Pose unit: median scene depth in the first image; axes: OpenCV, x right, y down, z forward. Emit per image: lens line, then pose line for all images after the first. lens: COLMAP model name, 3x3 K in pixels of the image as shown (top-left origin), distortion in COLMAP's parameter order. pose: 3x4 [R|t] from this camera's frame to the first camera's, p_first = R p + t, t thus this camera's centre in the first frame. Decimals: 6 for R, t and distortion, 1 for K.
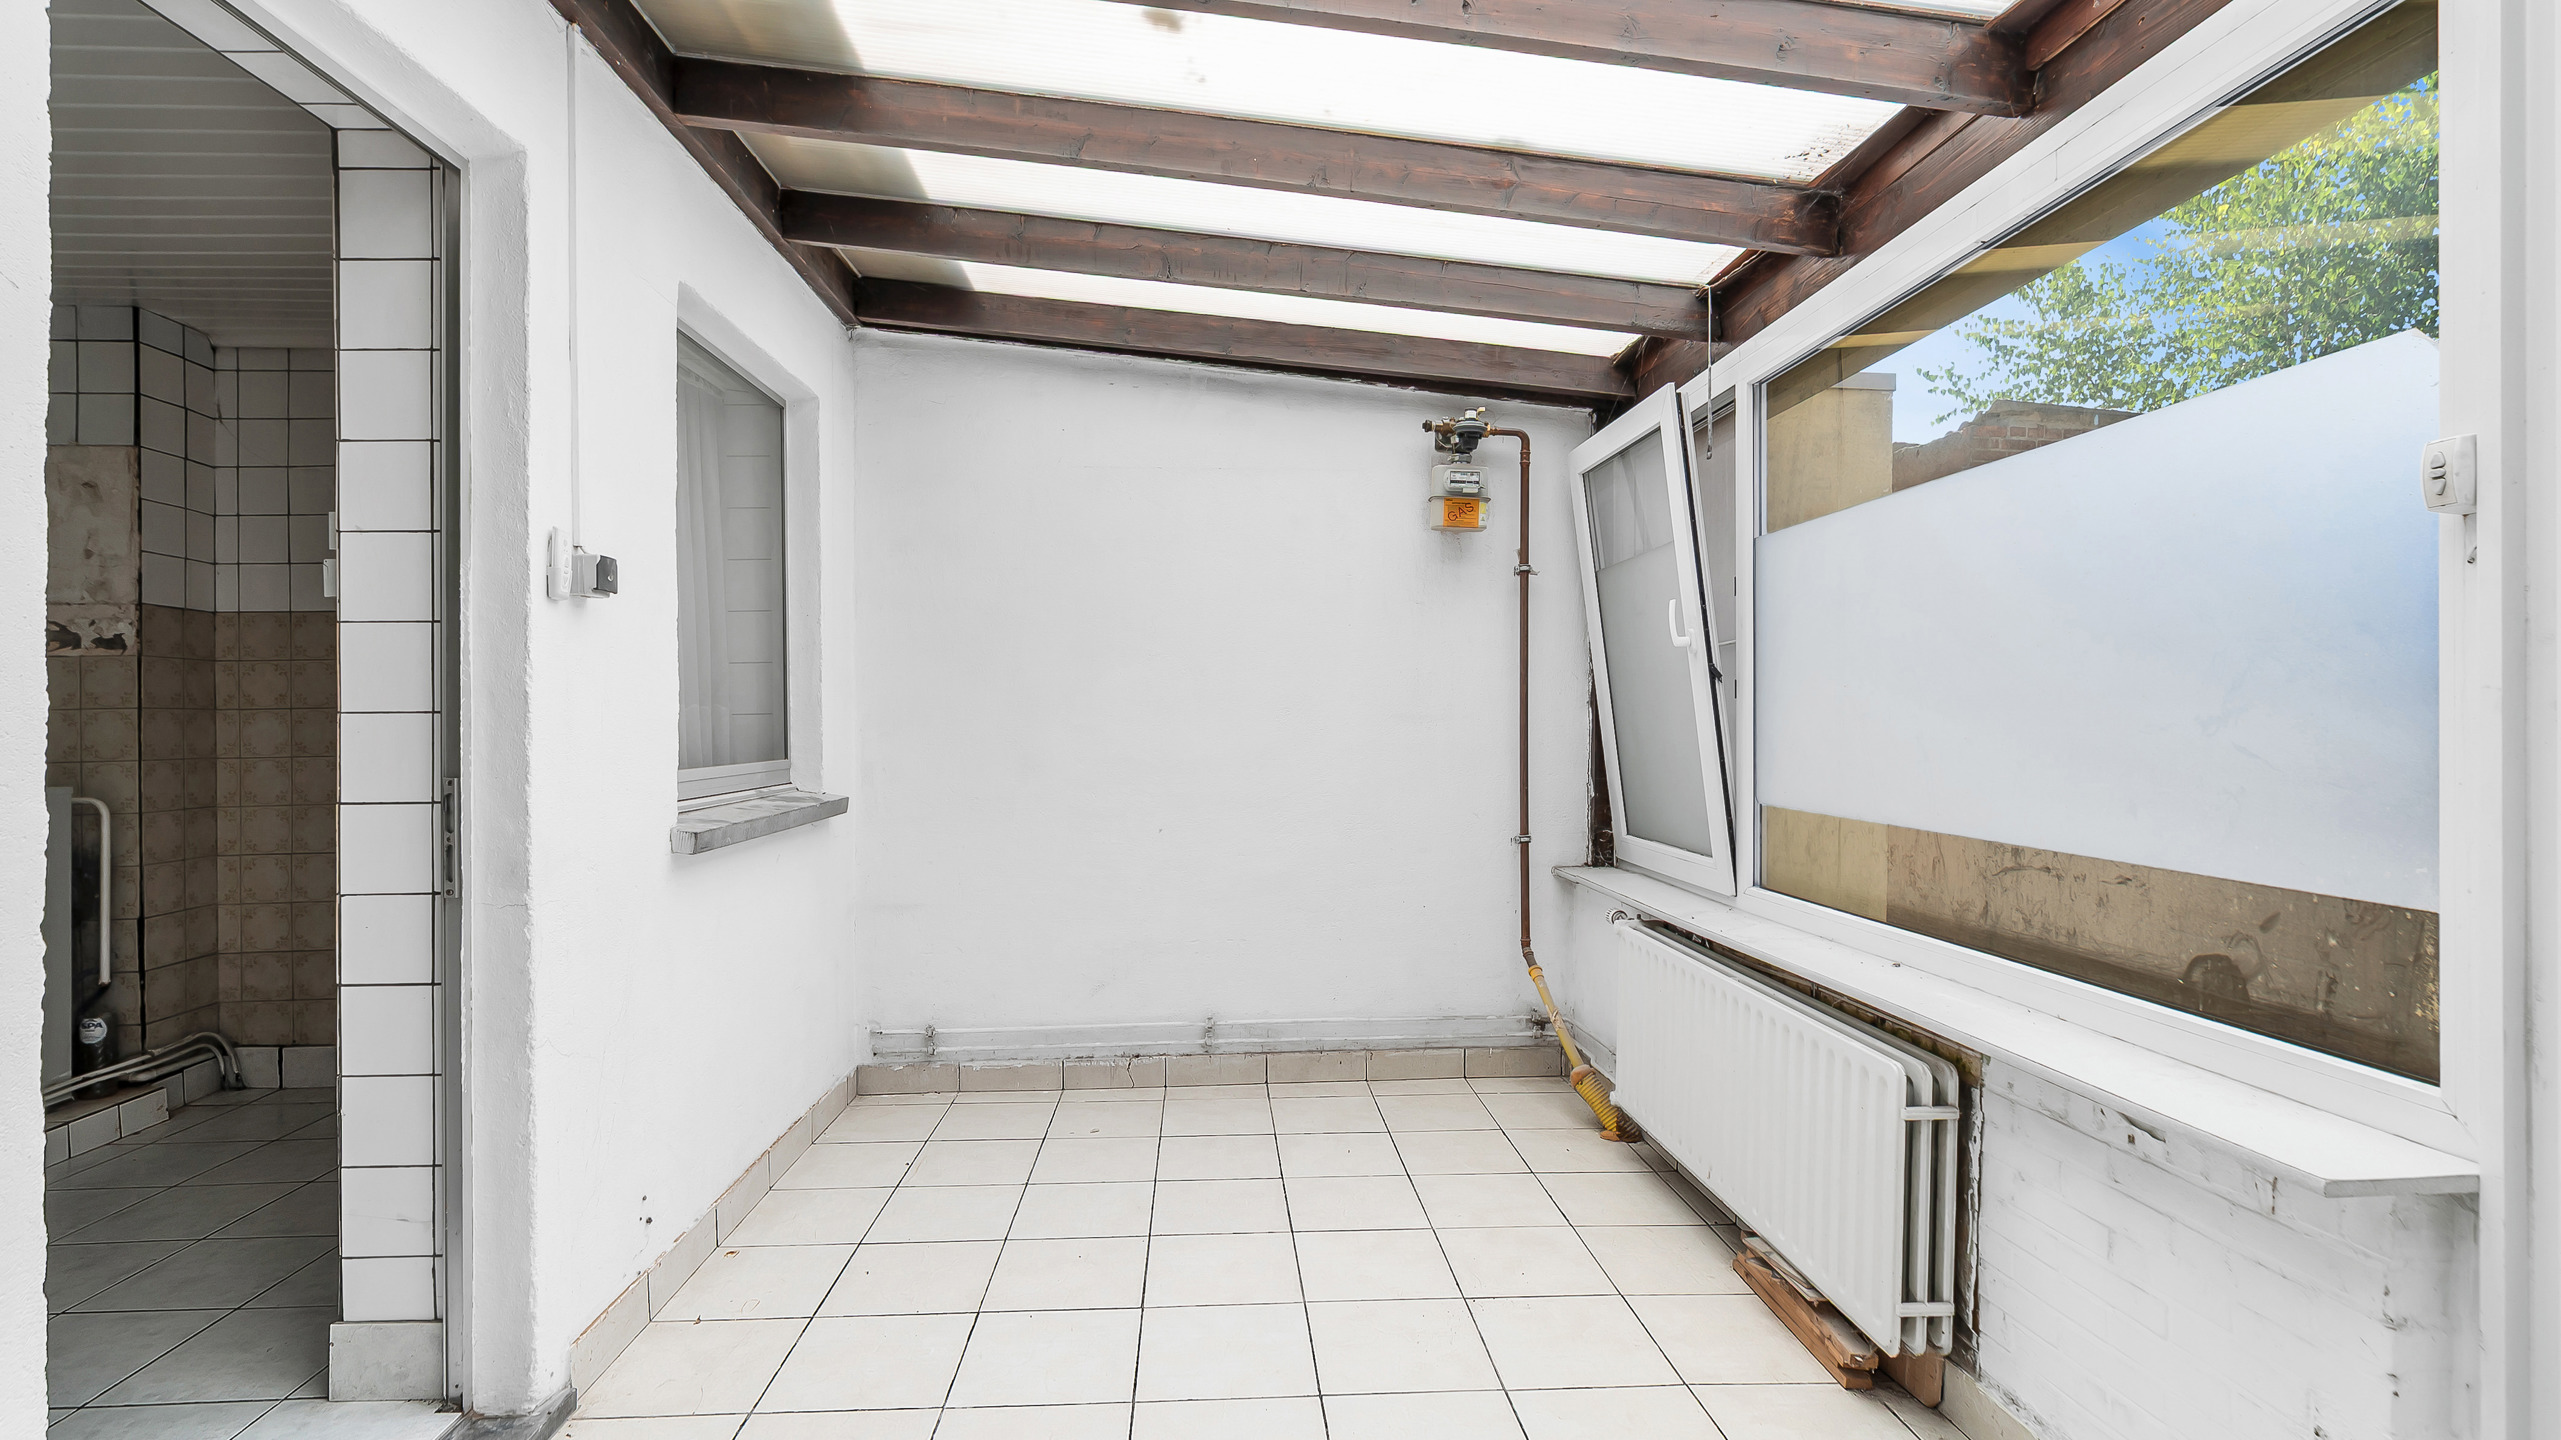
lens RADIAL K [[1280.7, 0, 1280.5], [0, 1280.7, 720.0], [0, 0, 1]] dist [-0.000796, -0.000106]
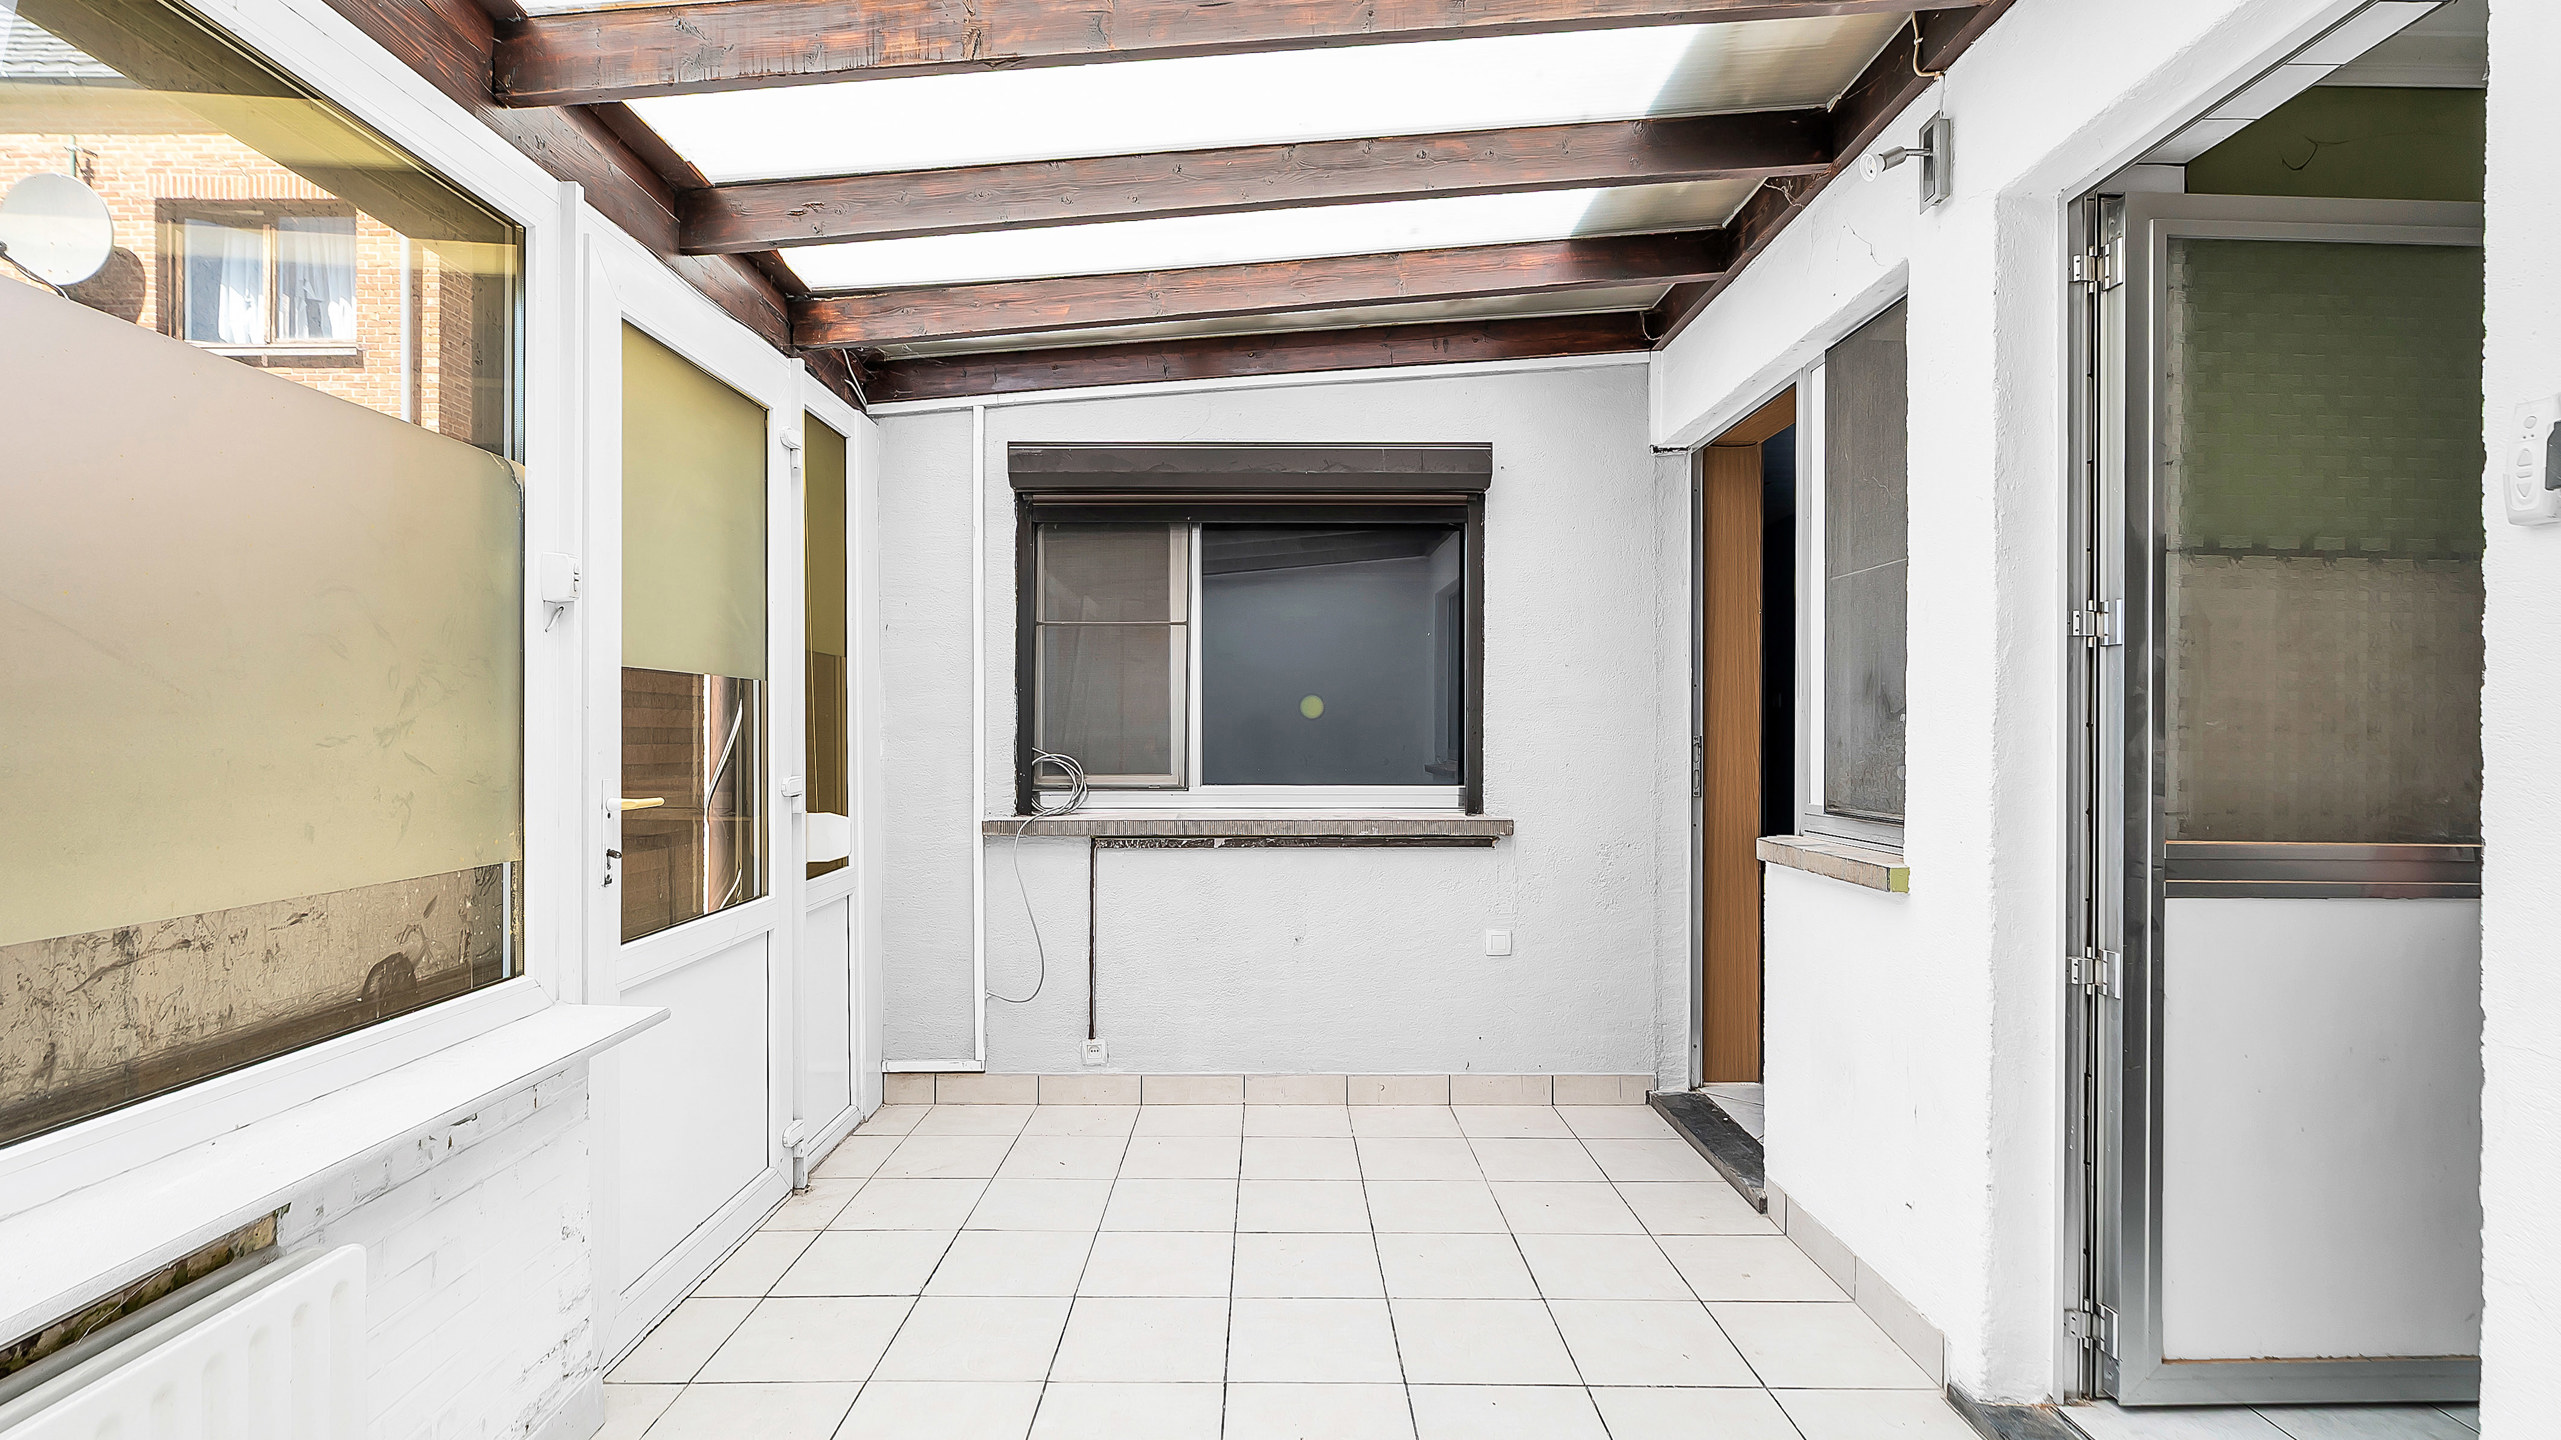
lens RADIAL K [[1280.7, 0, 1280.5], [0, 1280.7, 720.0], [0, 0, 1]] dist [-0.000796, -0.000106]
pose [[-0.998942, 0.001070, 0.045982, -0.037909], [0.000683, 0.999964, -0.008425, 0.000212], [-0.045990, -0.008385, -0.998907, 1.809811]]
